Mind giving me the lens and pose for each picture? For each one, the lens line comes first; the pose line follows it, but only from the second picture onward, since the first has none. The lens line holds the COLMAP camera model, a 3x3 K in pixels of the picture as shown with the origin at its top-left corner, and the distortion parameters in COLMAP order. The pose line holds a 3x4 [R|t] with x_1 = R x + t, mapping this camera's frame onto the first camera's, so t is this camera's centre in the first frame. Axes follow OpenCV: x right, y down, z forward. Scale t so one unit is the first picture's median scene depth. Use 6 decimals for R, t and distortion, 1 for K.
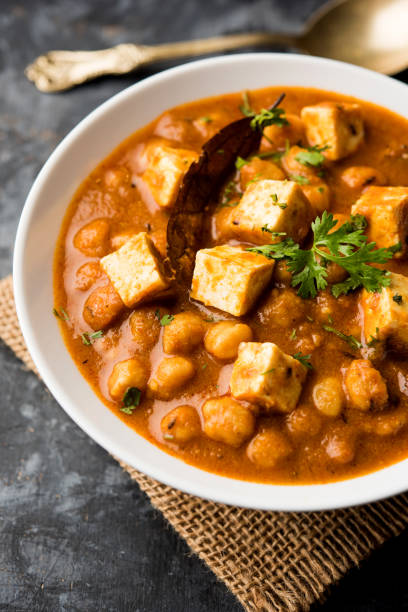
lens RADIAL K [[1116.9, 0, 204.0], [0, 1116.9, 306.0], [0, 0, 1]] dist [-0.016882, 0.137610]
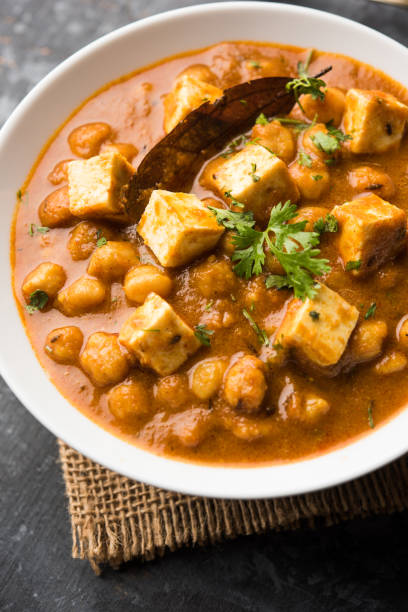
lens RADIAL K [[1116.9, 0, 204.0], [0, 1116.9, 306.0], [0, 0, 1]] dist [-0.016882, 0.137610]
pose [[0.885414, 0.396950, -0.241811, 0.305579], [-0.364816, 0.915863, 0.167645, -0.133473], [0.288012, -0.060219, 0.955732, 0.061220]]
